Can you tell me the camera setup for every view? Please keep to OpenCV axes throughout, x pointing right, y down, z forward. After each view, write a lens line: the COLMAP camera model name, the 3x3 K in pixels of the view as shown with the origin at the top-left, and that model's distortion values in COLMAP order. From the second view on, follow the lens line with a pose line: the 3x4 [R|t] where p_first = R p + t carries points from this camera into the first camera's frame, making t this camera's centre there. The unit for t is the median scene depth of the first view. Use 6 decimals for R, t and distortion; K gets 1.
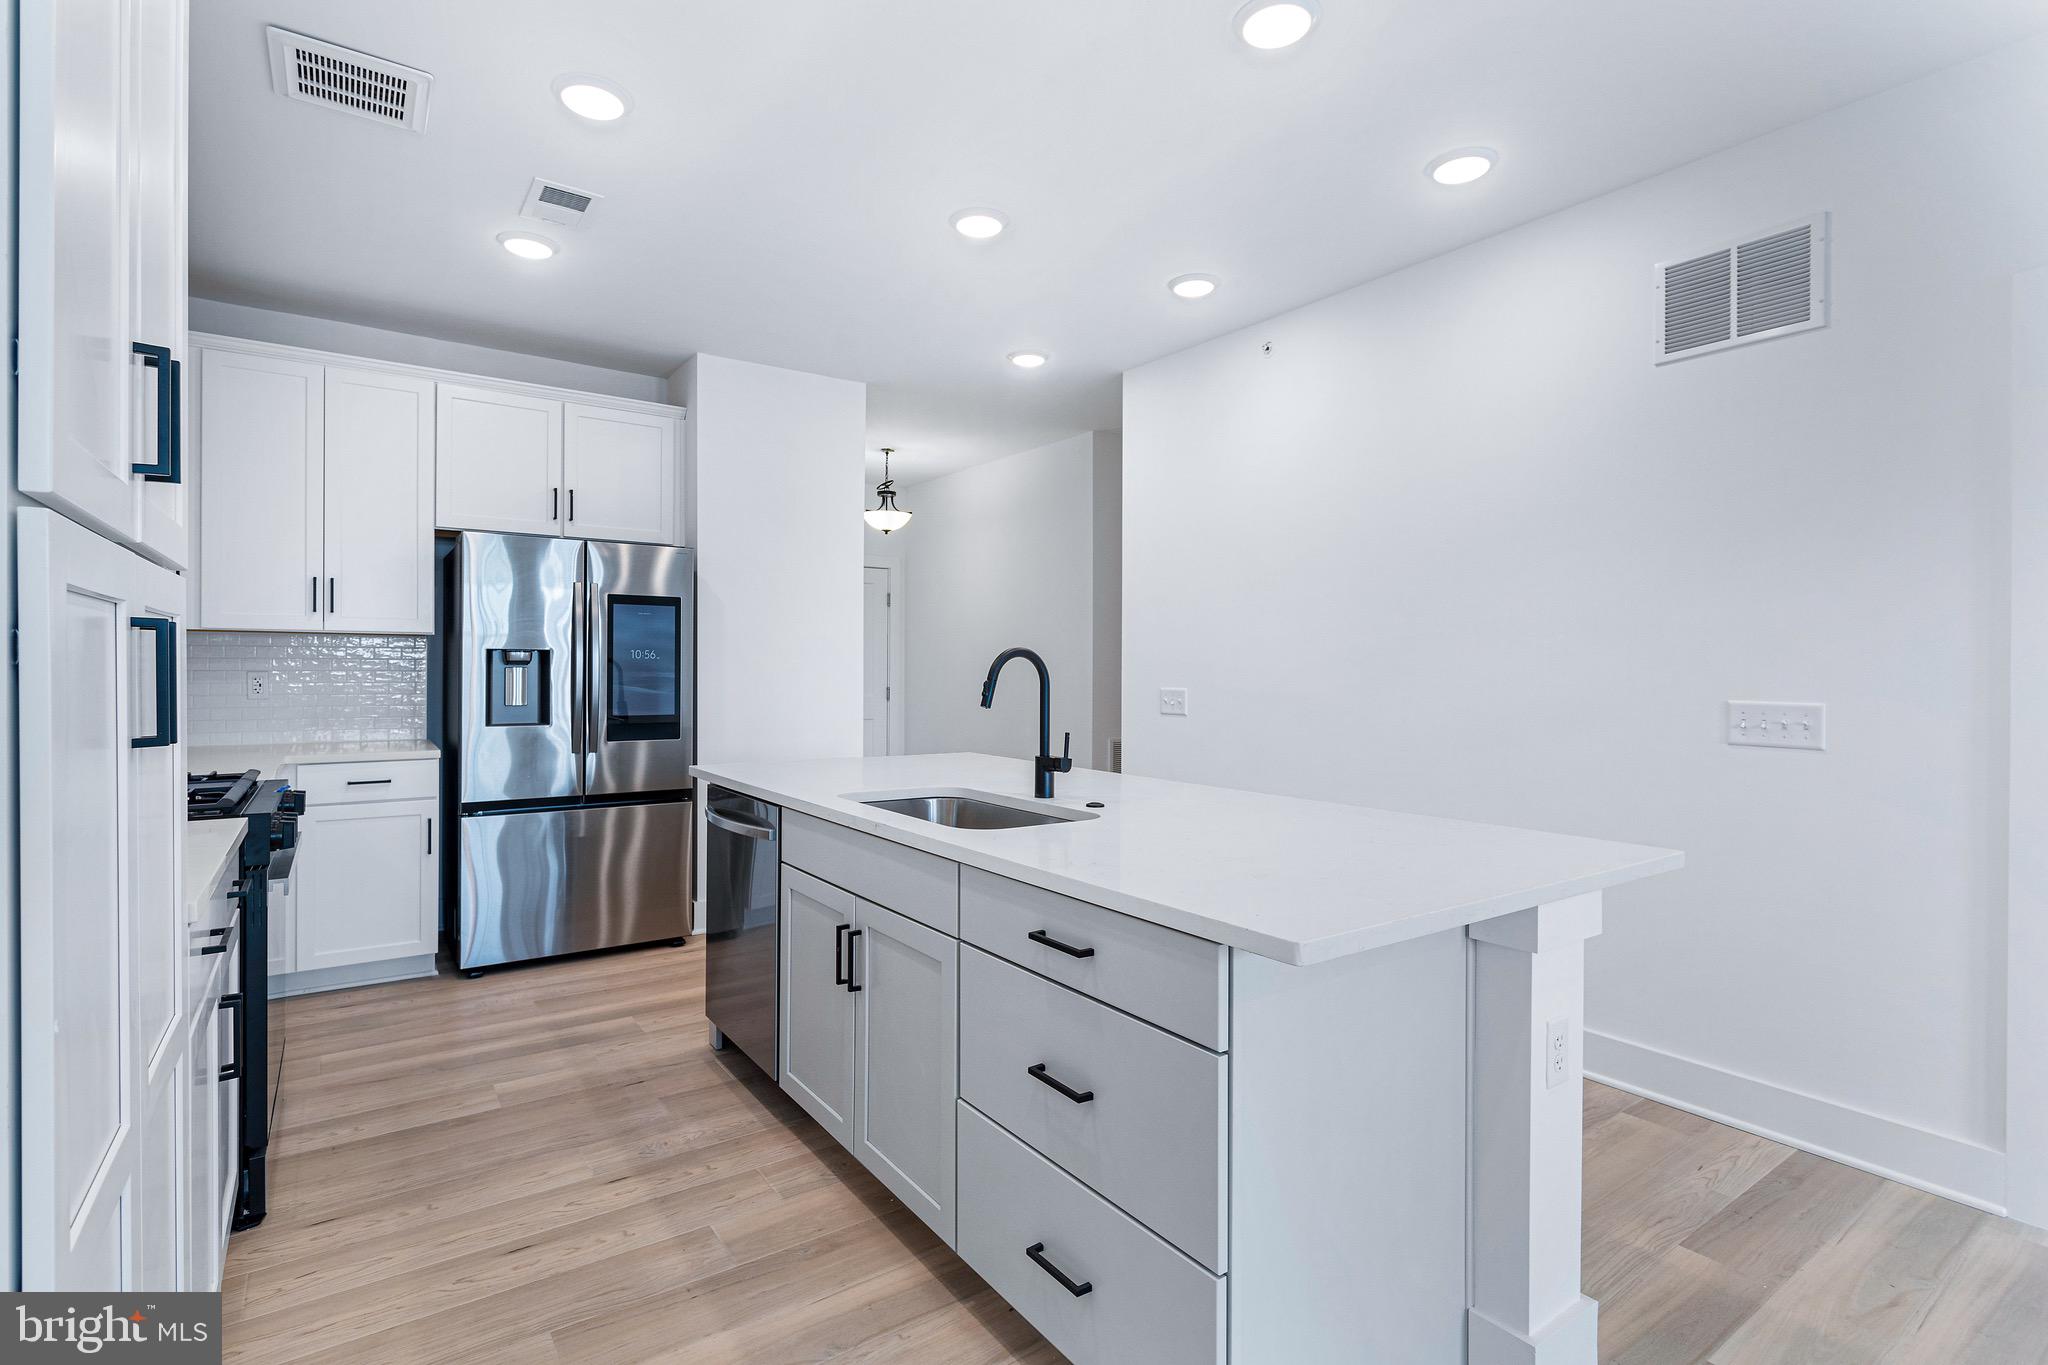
lens RADIAL K [[973.3, 0, 1014.5], [0, 973.3, 665.1], [0, 0, 1]] dist [-0.000106, 0.000840]
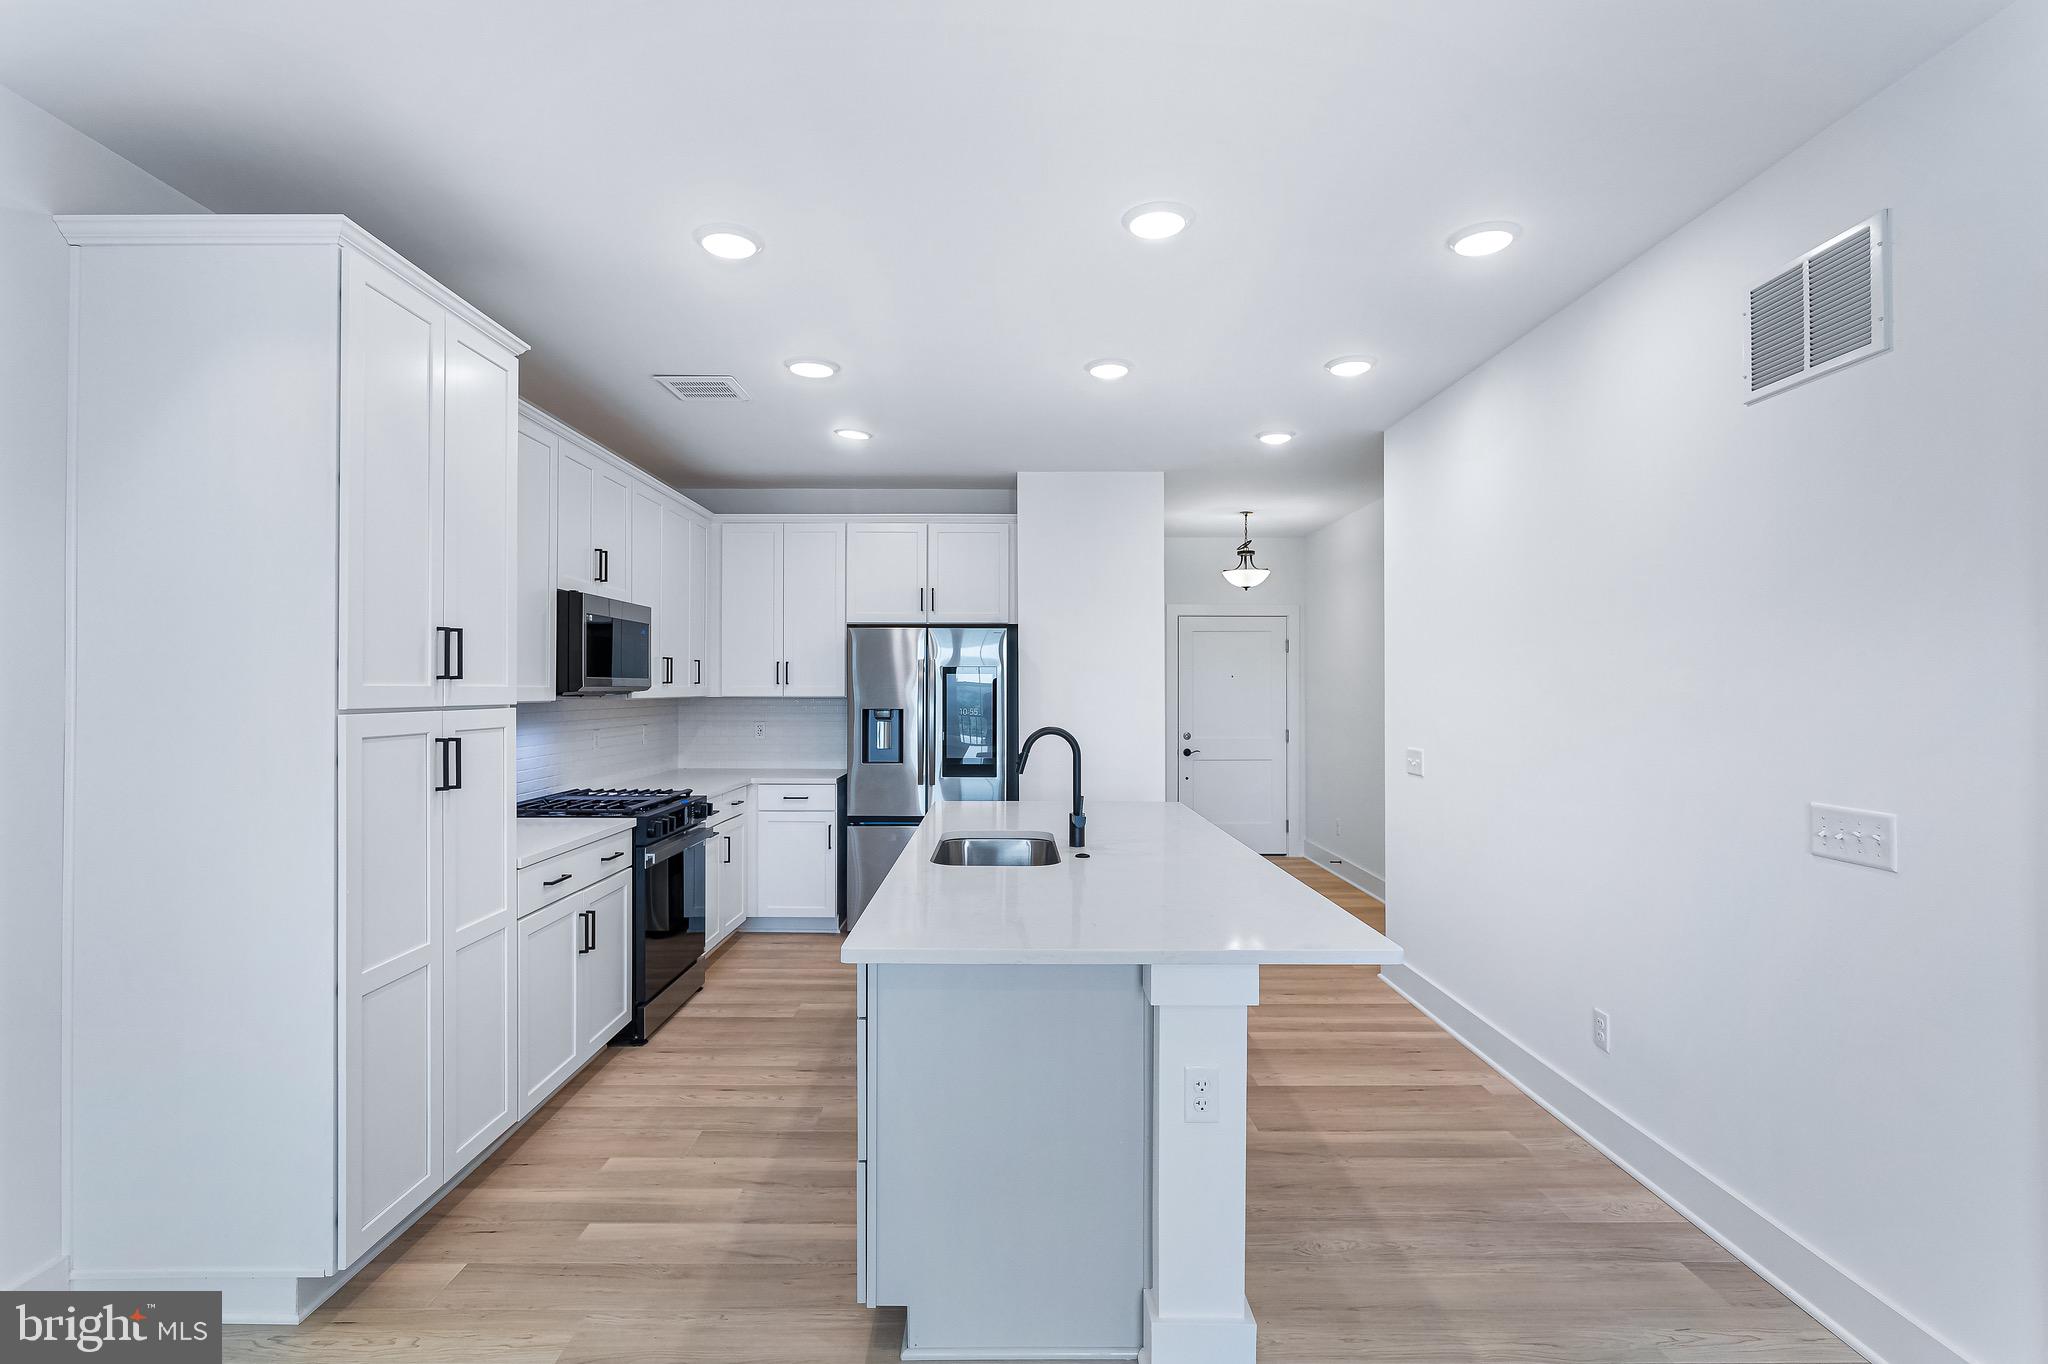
lens RADIAL K [[973.3, 0, 1009.7], [0, 973.3, 677.7], [0, 0, 1]] dist [-0.000106, 0.000840]
pose [[0.822333, -0.010524, -0.568909, 0.648191], [0.003851, 0.999909, -0.012931, -0.062305], [0.568993, 0.008443, 0.822299, -0.076725]]
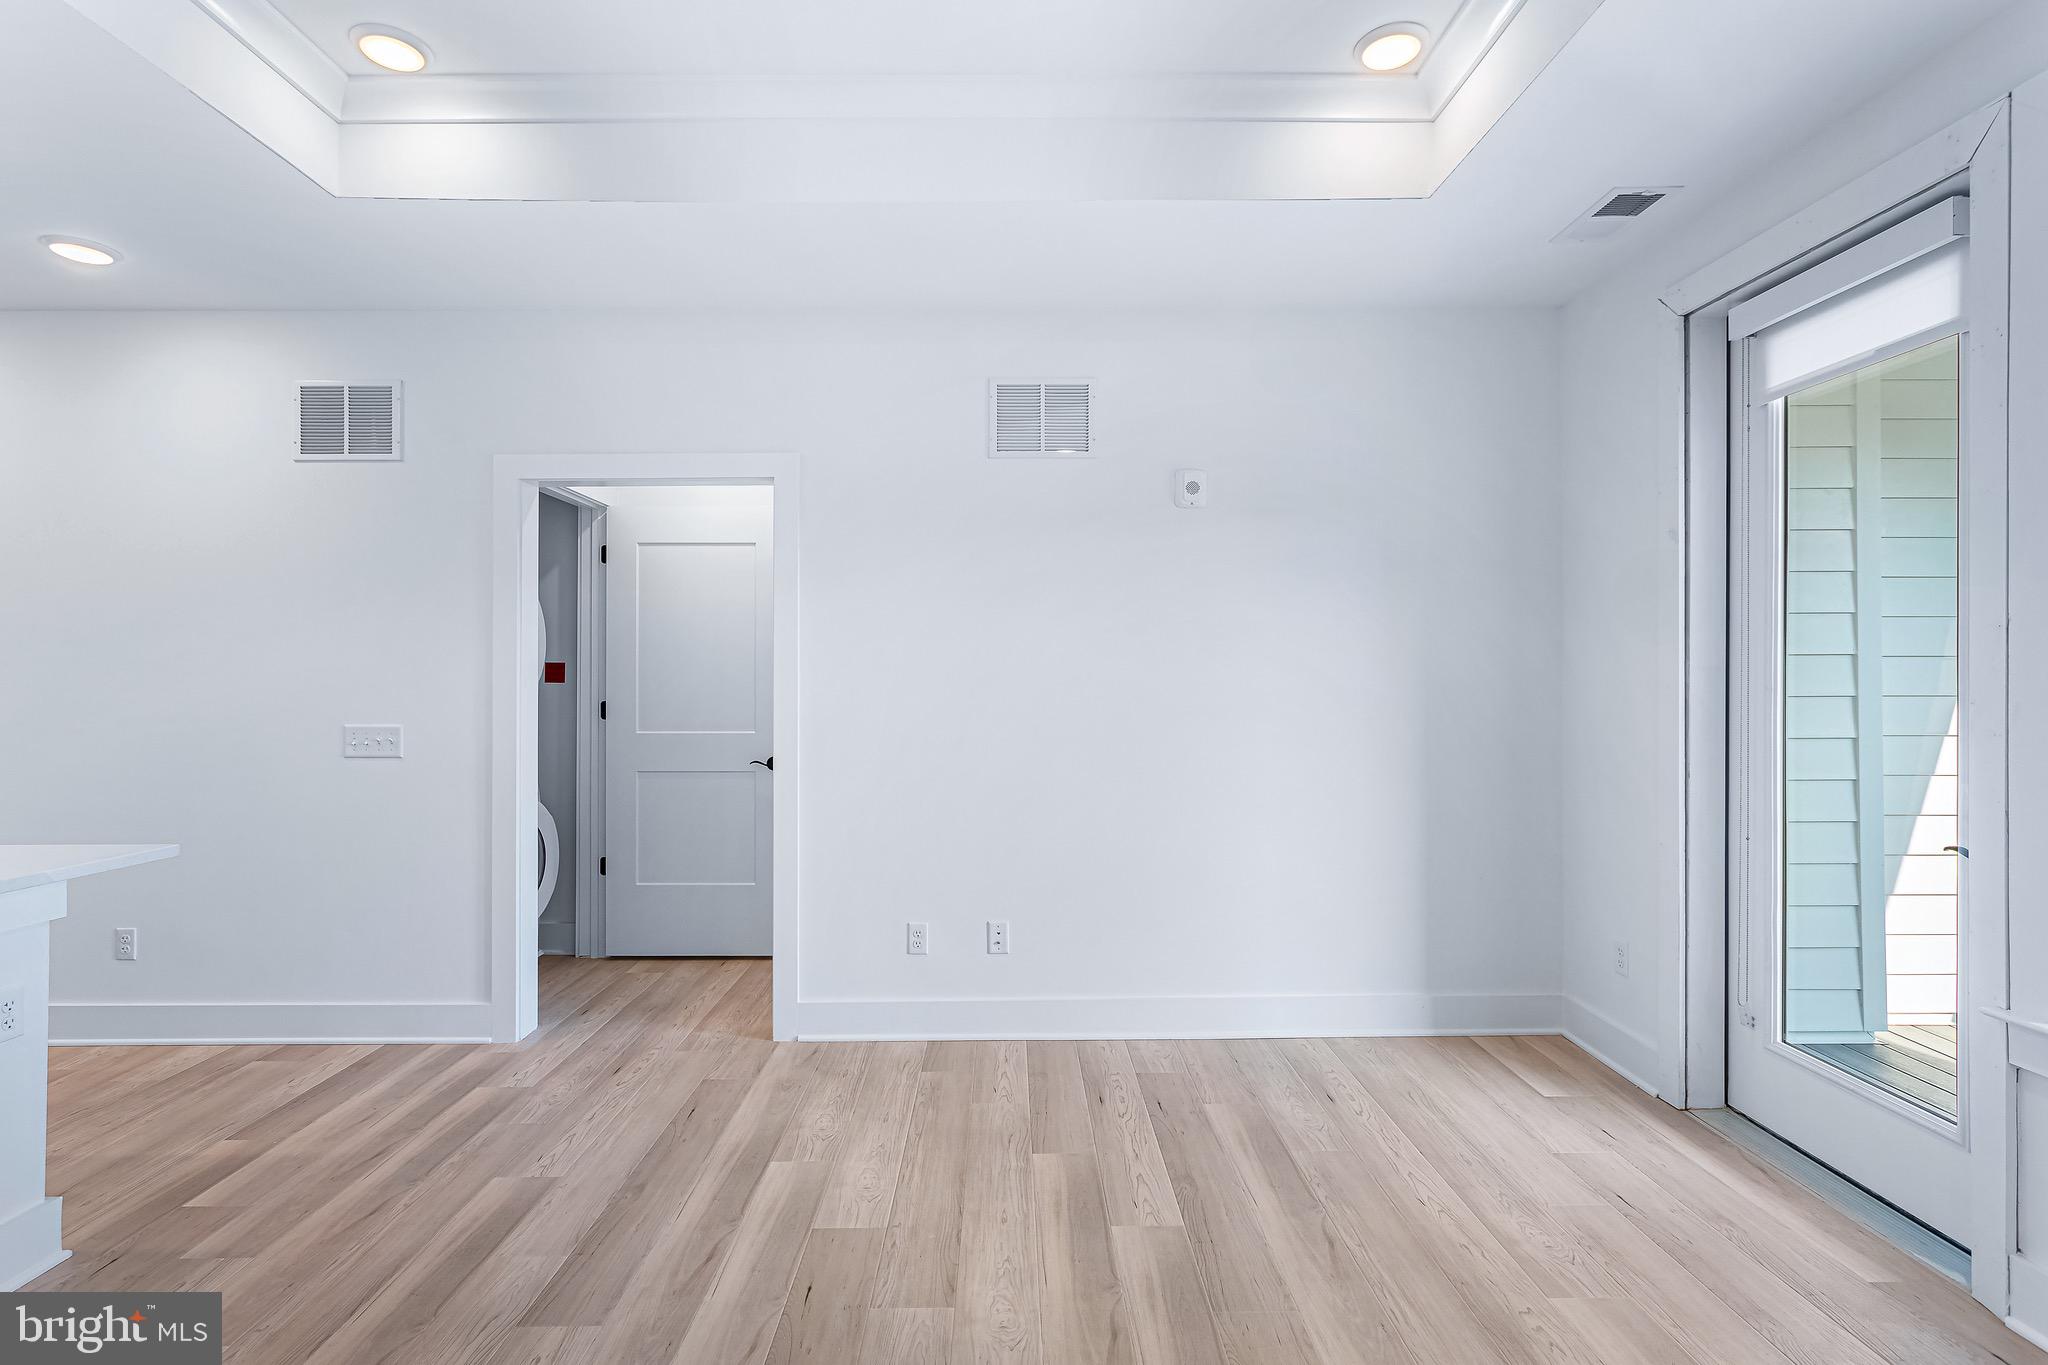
lens RADIAL K [[973.3, 0, 1009.5], [0, 973.3, 671.7], [0, 0, 1]] dist [-0.000106, 0.000840]
pose [[0.570352, -0.000979, 0.821400, 0.159324], [0.004315, 0.999989, -0.001804, -0.030114], [-0.821389, 0.004573, 0.570350, -0.509971]]
